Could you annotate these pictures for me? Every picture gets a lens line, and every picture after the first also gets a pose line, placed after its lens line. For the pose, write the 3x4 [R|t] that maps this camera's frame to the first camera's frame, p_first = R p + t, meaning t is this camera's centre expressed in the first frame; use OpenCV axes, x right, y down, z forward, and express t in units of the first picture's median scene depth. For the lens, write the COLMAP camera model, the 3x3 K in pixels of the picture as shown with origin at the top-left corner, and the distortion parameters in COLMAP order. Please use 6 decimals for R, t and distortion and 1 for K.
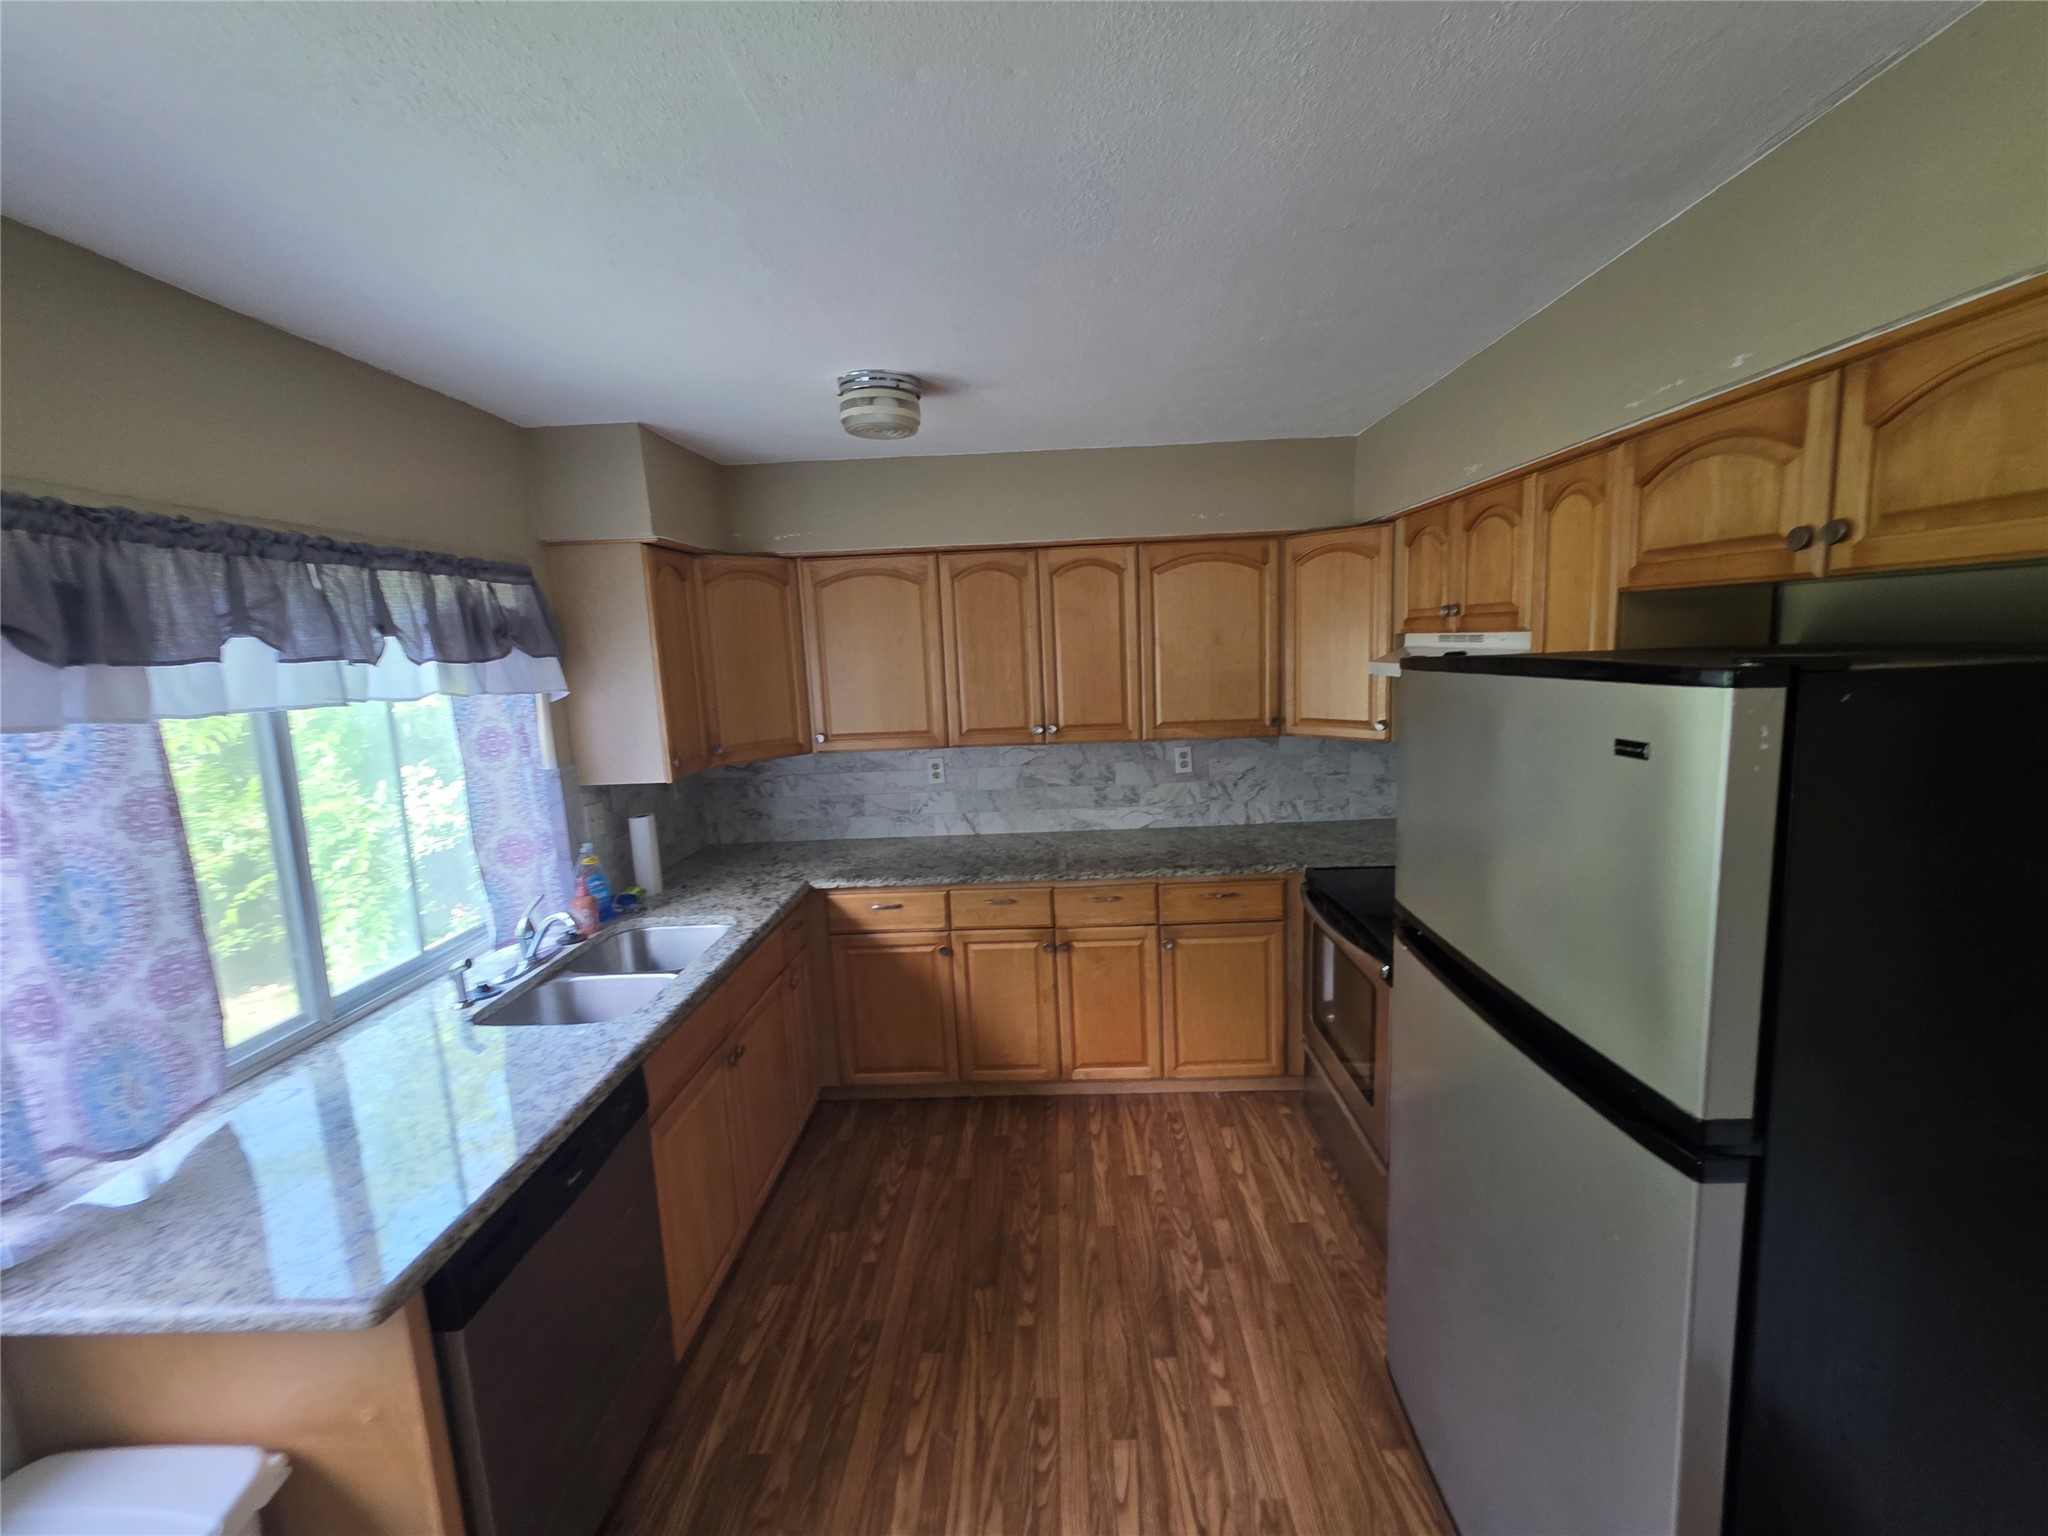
lens RADIAL K [[821.8, 0, 1024.8], [0, 821.8, 763.6], [0, 0, 1]] dist [0.000603, 0.000073]
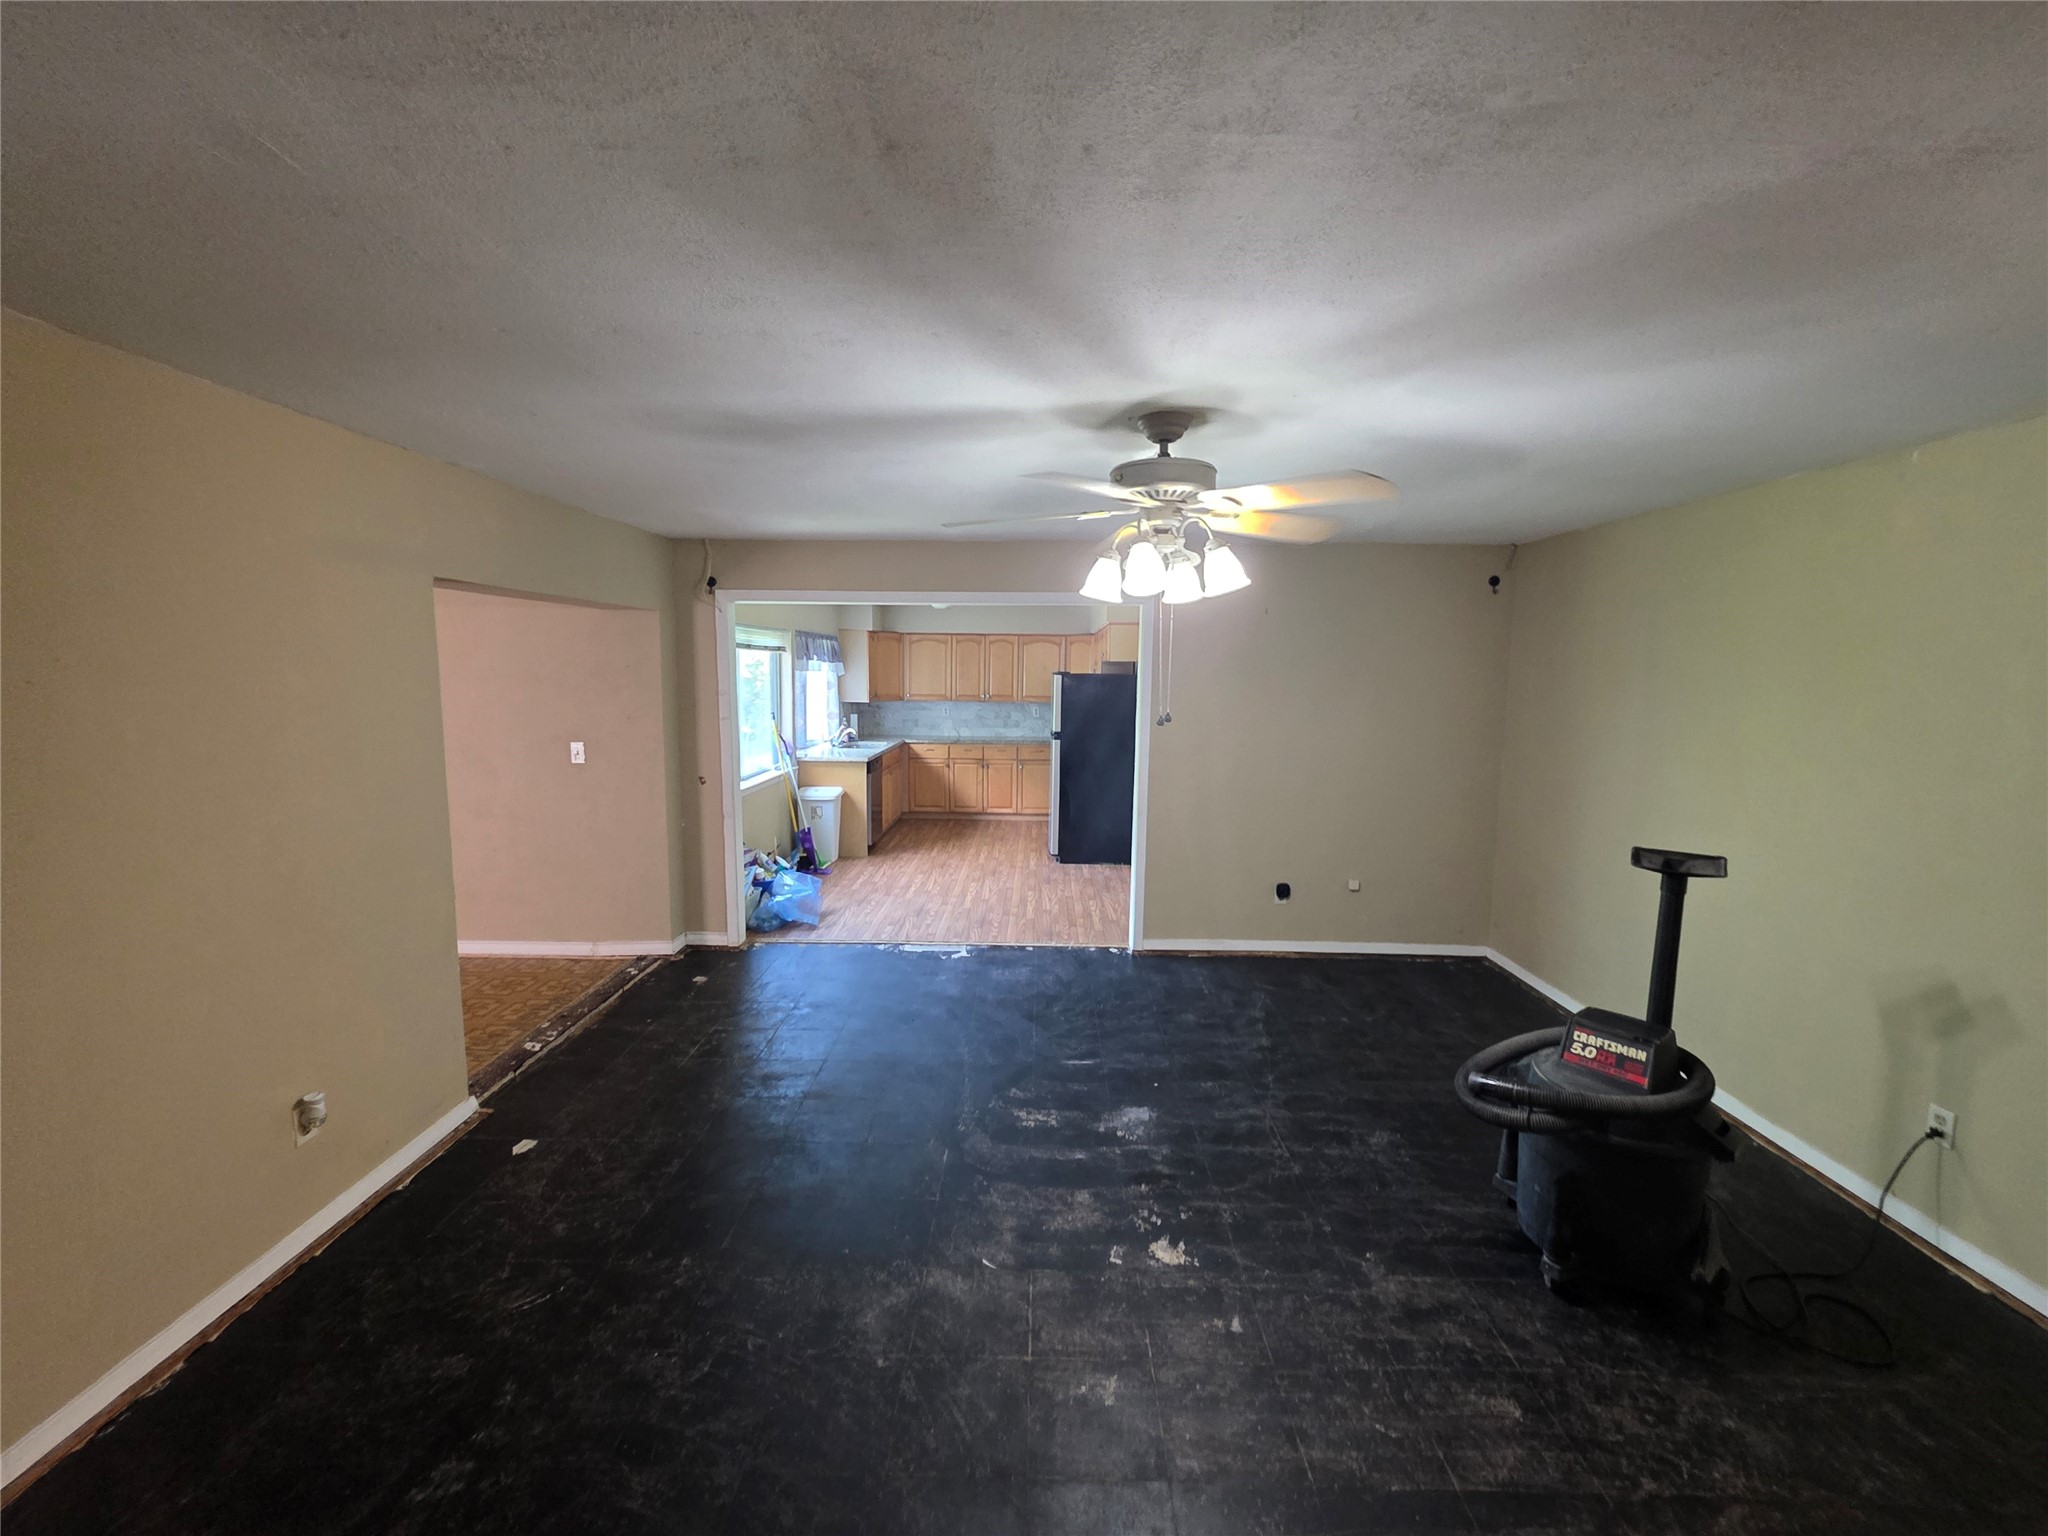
lens RADIAL K [[821.8, 0, 1024.1], [0, 821.8, 764.4], [0, 0, 1]] dist [0.000603, 0.000073]
pose [[0.998332, 0.054059, 0.020292, 0.119042], [-0.053416, 0.998092, -0.030965, 0.288670], [-0.021928, 0.029830, 0.999314, -1.948957]]
